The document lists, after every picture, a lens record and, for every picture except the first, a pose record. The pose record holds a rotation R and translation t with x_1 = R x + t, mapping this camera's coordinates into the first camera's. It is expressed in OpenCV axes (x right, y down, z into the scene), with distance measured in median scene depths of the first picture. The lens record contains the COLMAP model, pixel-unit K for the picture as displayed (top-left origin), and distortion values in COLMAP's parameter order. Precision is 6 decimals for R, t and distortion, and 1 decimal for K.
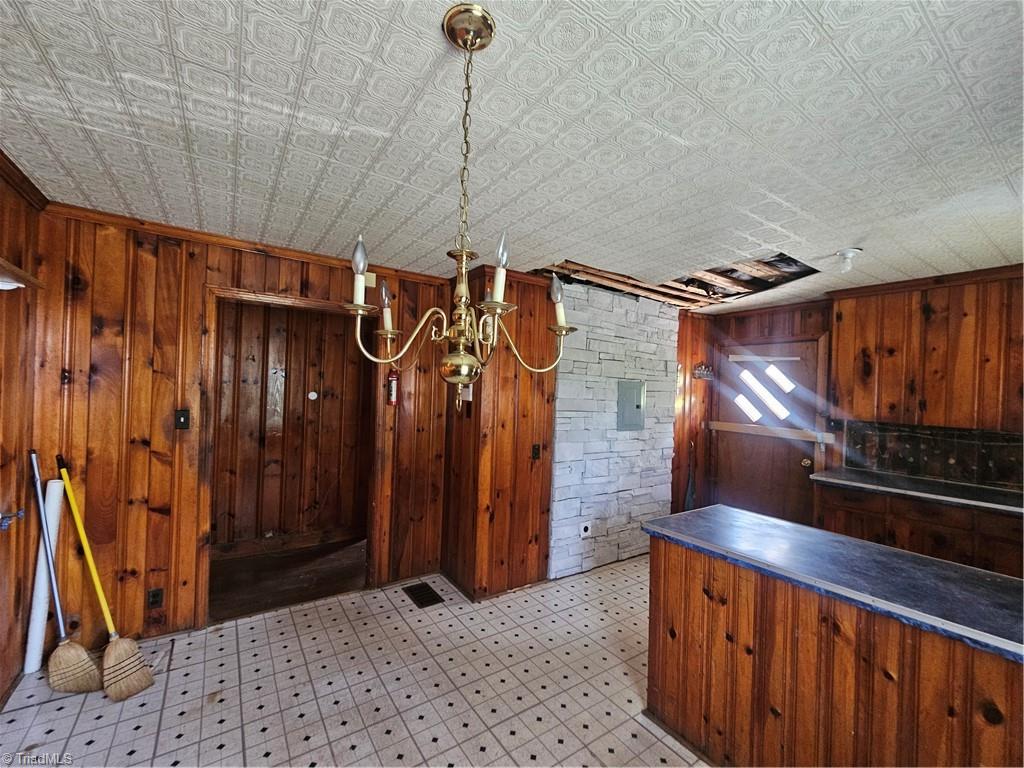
lens RADIAL K [[422.0, 0, 505.8], [0, 422.0, 388.3], [0, 0, 1]] dist [-0.002070, -0.000826]
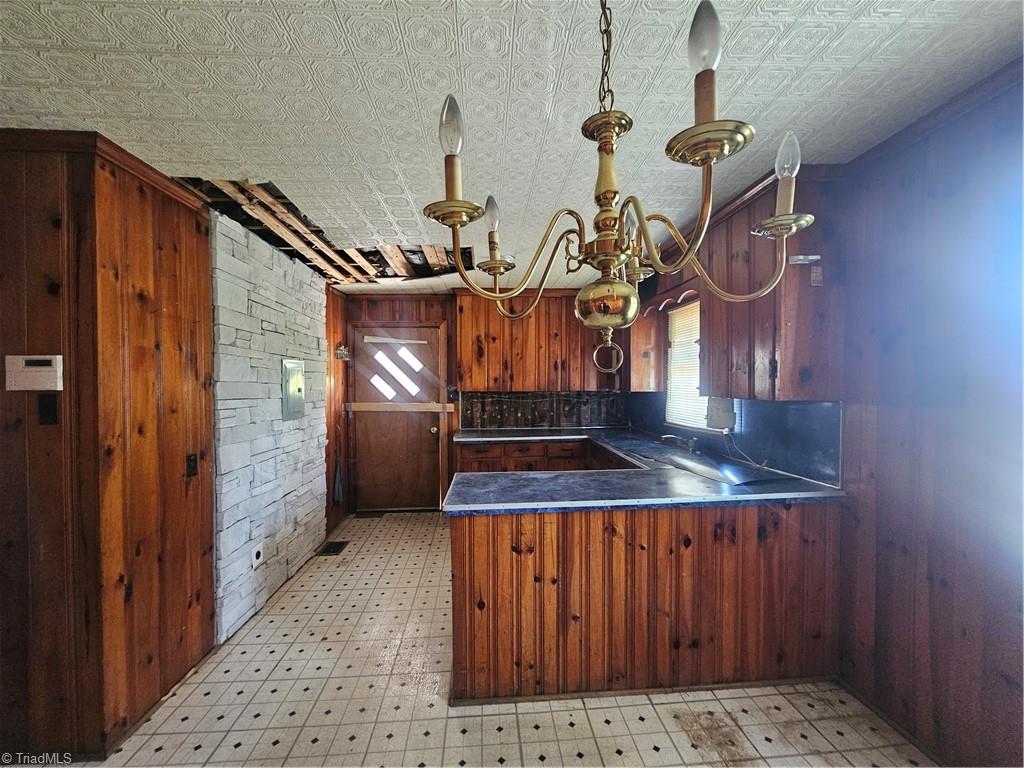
lens RADIAL K [[422.0, 0, 511.7], [0, 422.0, 388.6], [0, 0, 1]] dist [-0.002070, -0.000826]
pose [[0.502188, -0.046025, 0.863533, -0.235170], [0.019213, 0.998930, 0.042068, 0.015593], [-0.864545, -0.004535, 0.502535, 0.250389]]
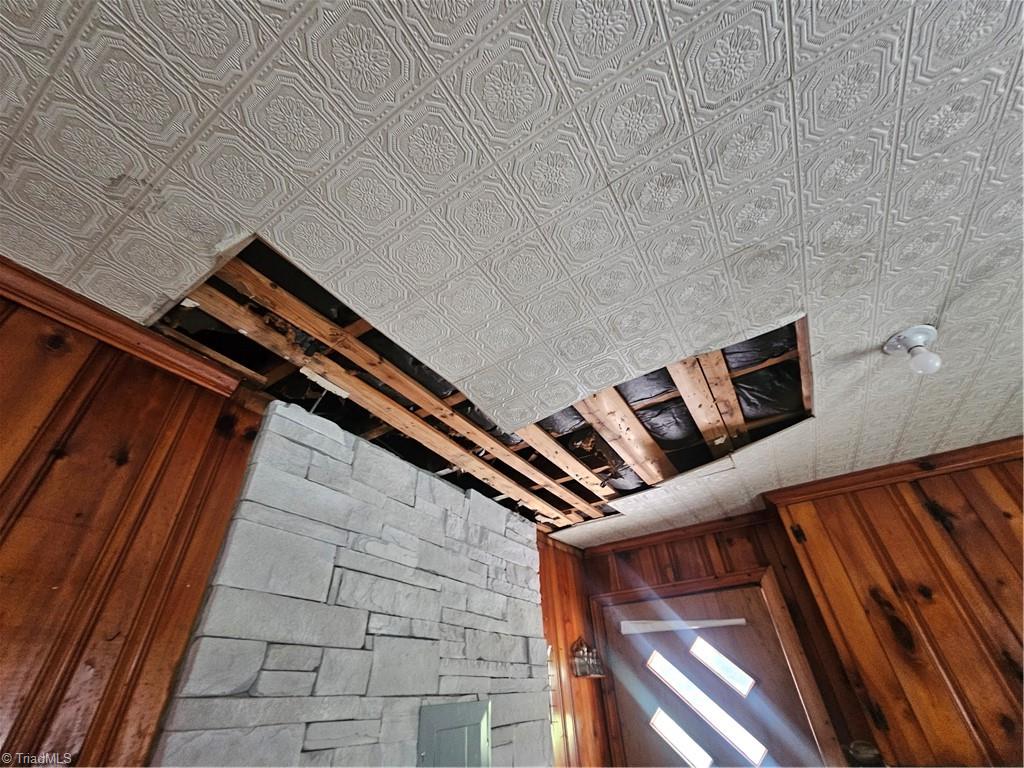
lens RADIAL K [[422.0, 0, 509.7], [0, 422.0, 387.1], [0, 0, 1]] dist [-0.002070, -0.000826]
pose [[0.911309, 0.177949, 0.371282, 0.180814], [0.073822, 0.816539, -0.572550, -0.031707], [-0.405051, 0.549179, 0.730983, 0.651997]]
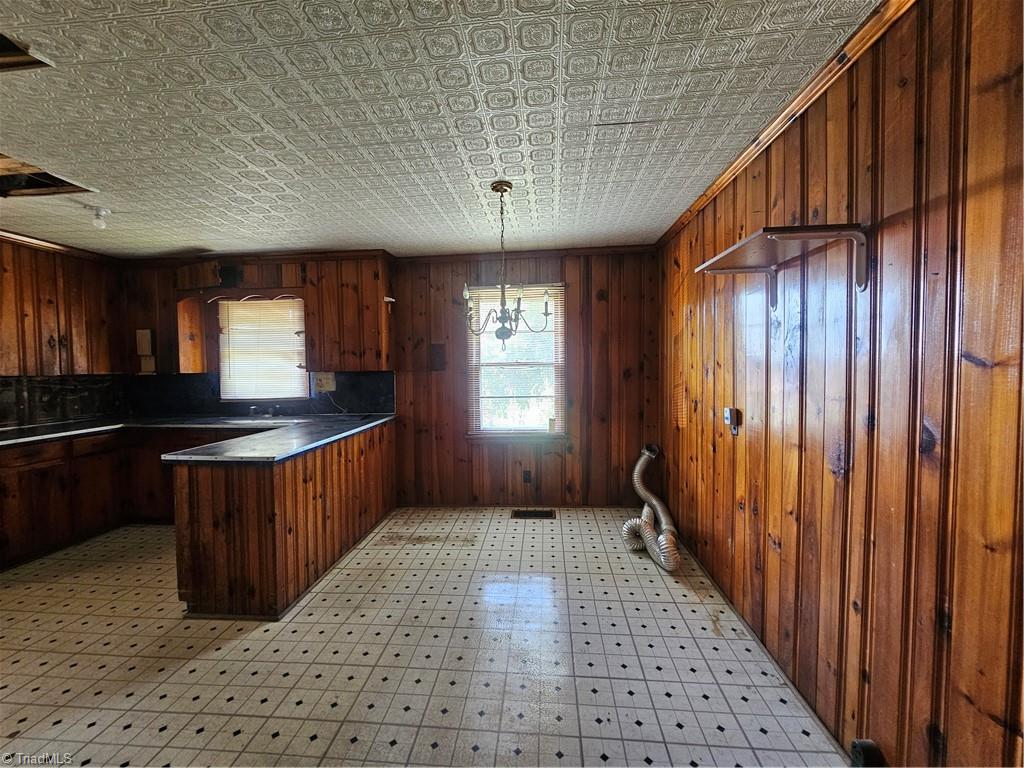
lens RADIAL K [[422.0, 0, 511.6], [0, 422.0, 384.3], [0, 0, 1]] dist [-0.002070, -0.000826]
pose [[-0.781524, -0.046741, 0.622121, -0.522198], [-0.013715, 0.998236, 0.057771, 0.030843], [-0.623724, 0.036617, -0.780786, 0.898750]]
